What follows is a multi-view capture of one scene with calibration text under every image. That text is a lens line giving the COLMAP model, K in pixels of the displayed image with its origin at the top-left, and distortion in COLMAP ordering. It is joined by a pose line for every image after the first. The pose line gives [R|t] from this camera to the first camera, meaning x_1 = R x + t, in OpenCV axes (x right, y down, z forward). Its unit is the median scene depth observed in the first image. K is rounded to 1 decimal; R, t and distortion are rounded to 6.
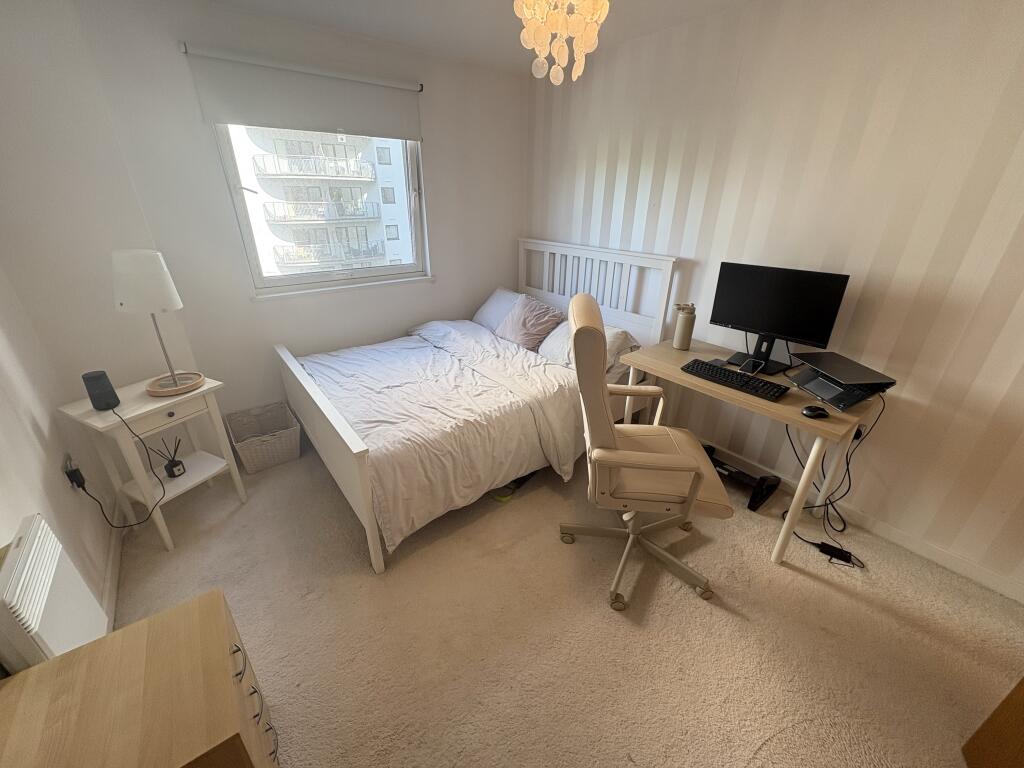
lens RADIAL K [[409.8, 0, 512.0], [0, 409.8, 384.0], [0, 0, 1]] dist [0.000622, 0.000066]
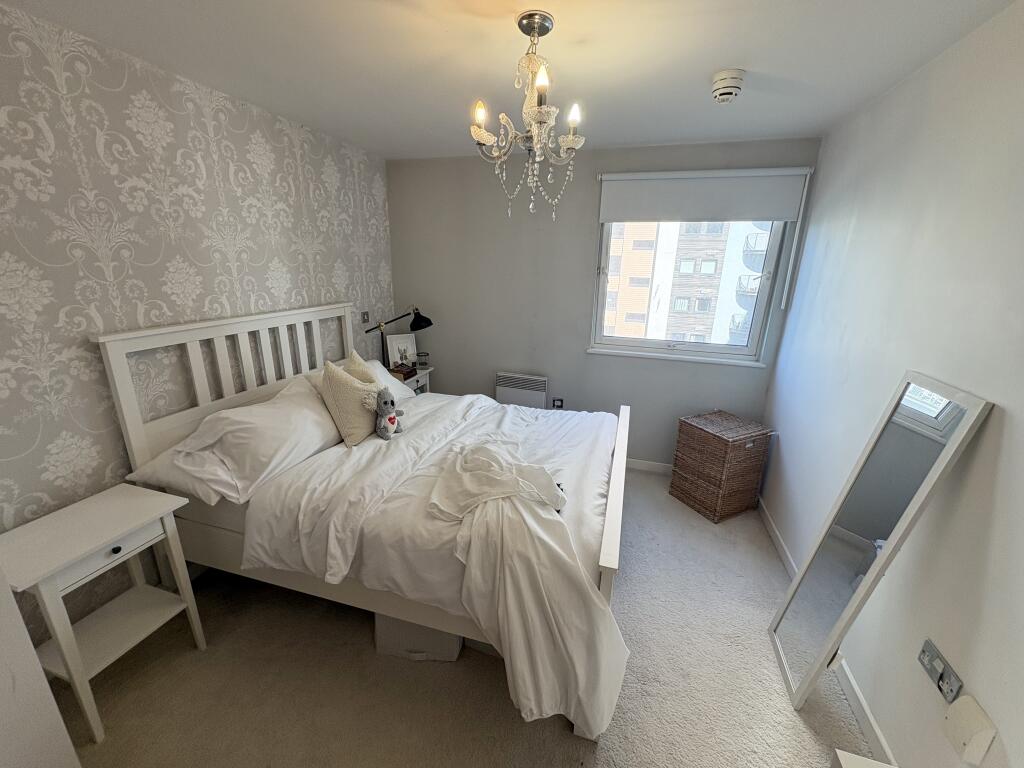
lens RADIAL K [[409.8, 0, 512.0], [0, 409.8, 384.0], [0, 0, 1]] dist [0.000622, 0.000066]
pose [[-0.576152, -0.245212, 0.779692, -0.798233], [0.327567, 0.804701, 0.495132, -0.507024], [-0.748832, 0.540673, -0.383307, 1.118351]]
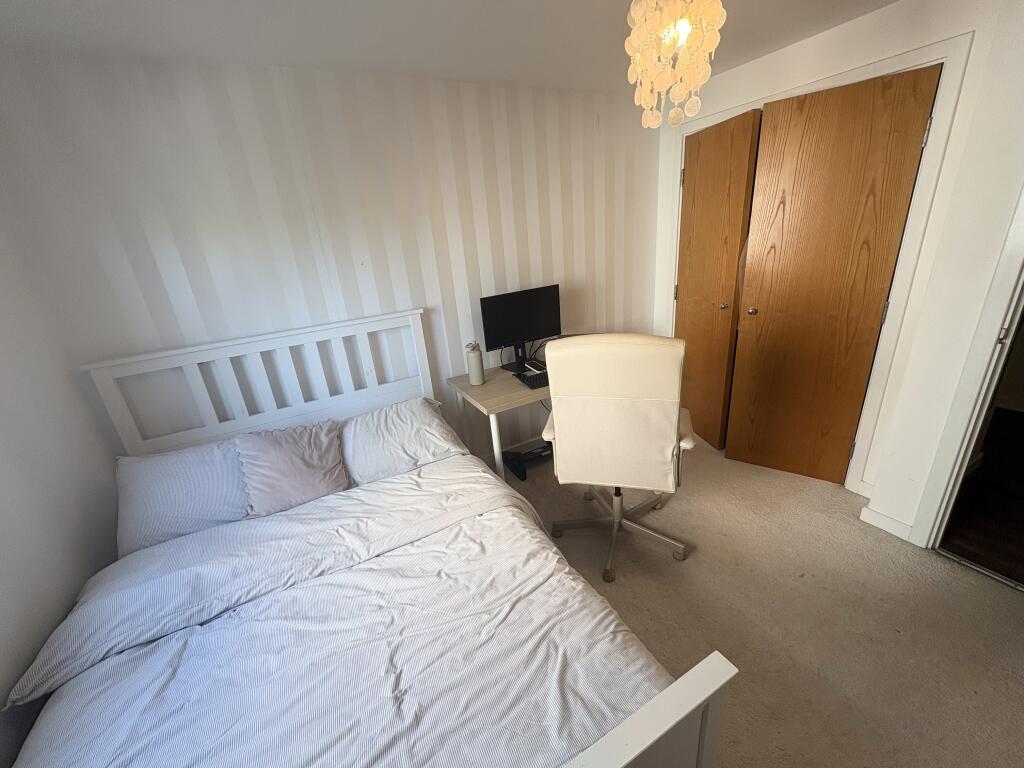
lens RADIAL K [[409.8, 0, 512.0], [0, 409.8, 384.0], [0, 0, 1]] dist [0.000622, 0.000066]
pose [[0.158622, -0.363606, 0.917949, -0.494139], [0.488868, 0.836678, 0.246938, -0.280869], [-0.857815, 0.409586, 0.310471, 0.561878]]
